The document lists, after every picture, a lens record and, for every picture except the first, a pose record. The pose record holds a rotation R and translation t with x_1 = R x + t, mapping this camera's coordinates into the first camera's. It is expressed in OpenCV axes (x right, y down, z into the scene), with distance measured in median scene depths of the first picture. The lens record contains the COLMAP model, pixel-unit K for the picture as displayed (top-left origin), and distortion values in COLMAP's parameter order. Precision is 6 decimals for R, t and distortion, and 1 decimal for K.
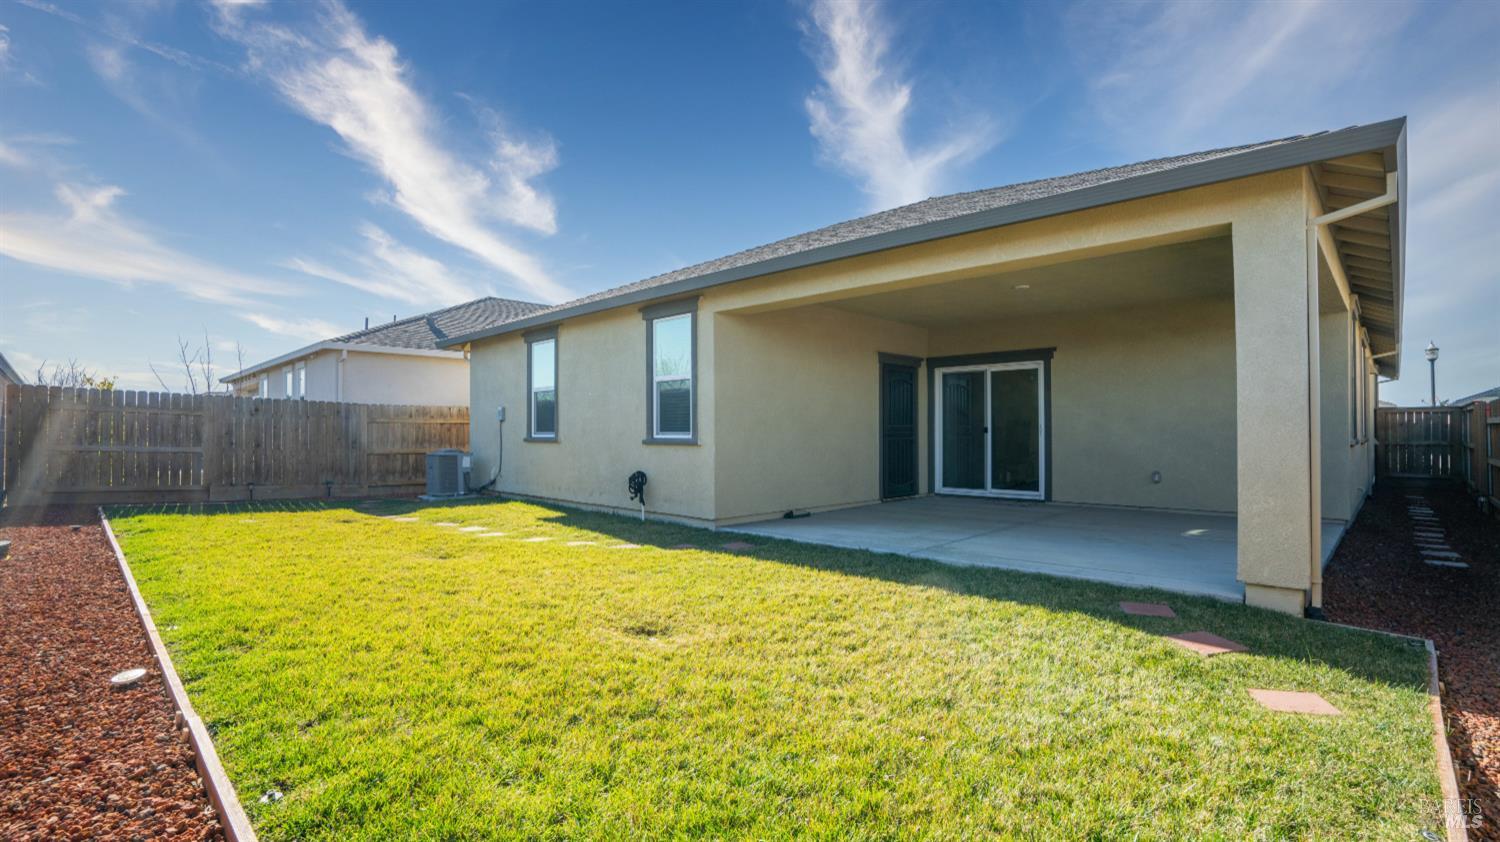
lens RADIAL K [[695.8, 0, 751.9], [0, 695.8, 422.8], [0, 0, 1]] dist [-0.053203, 0.019216]
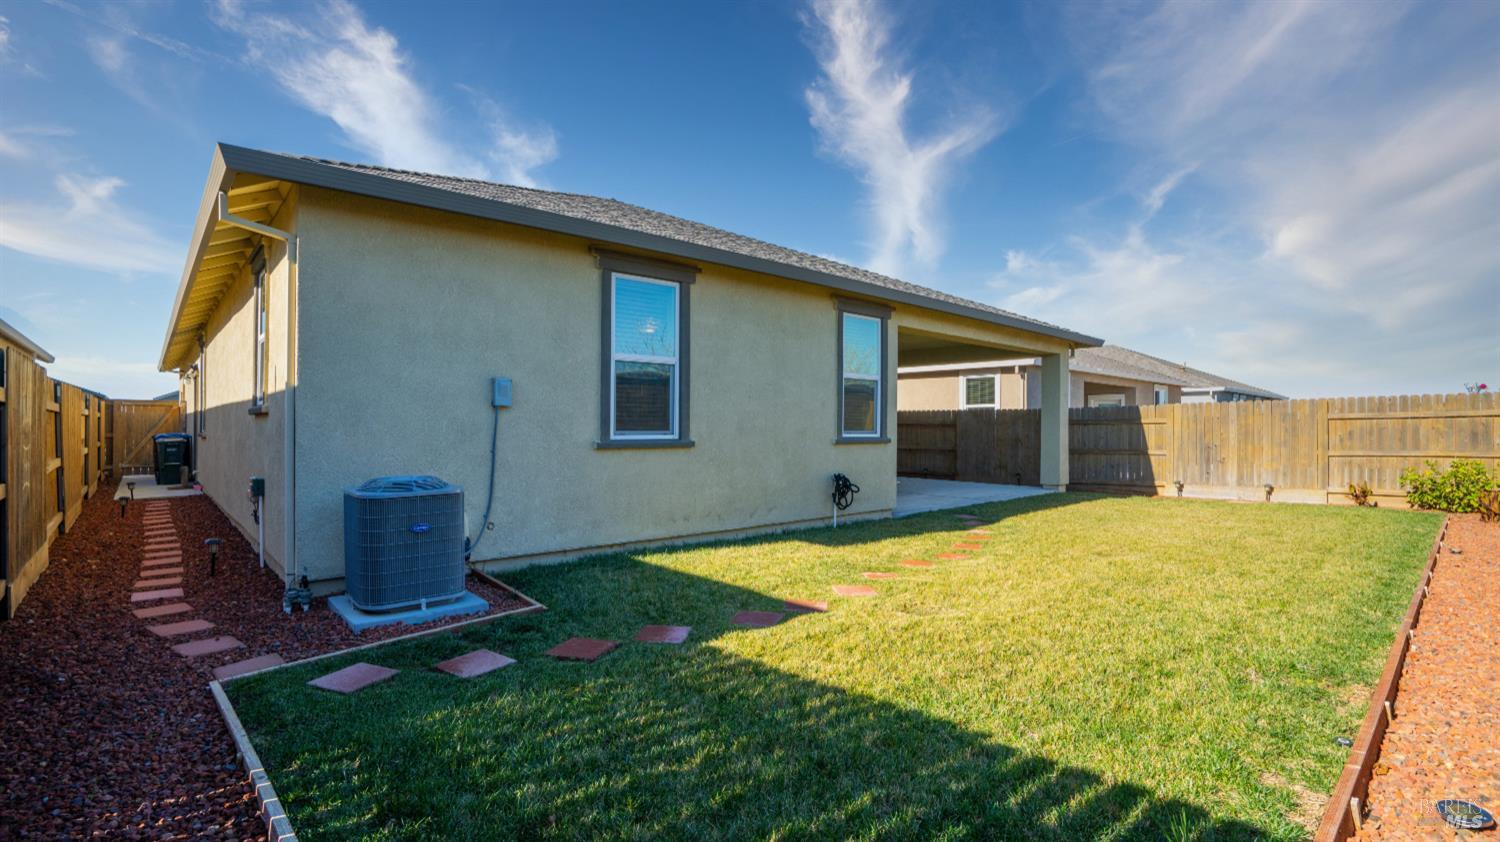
lens RADIAL K [[719.0, 0, 752.0], [0, 719.0, 424.9], [0, 0, 1]] dist [-0.054260, 0.025300]
pose [[0.046242, 0.009552, 0.998885, -1.085339], [-0.014784, 0.999851, -0.008877, 0.014171], [-0.998821, -0.014357, 0.046377, 1.047669]]
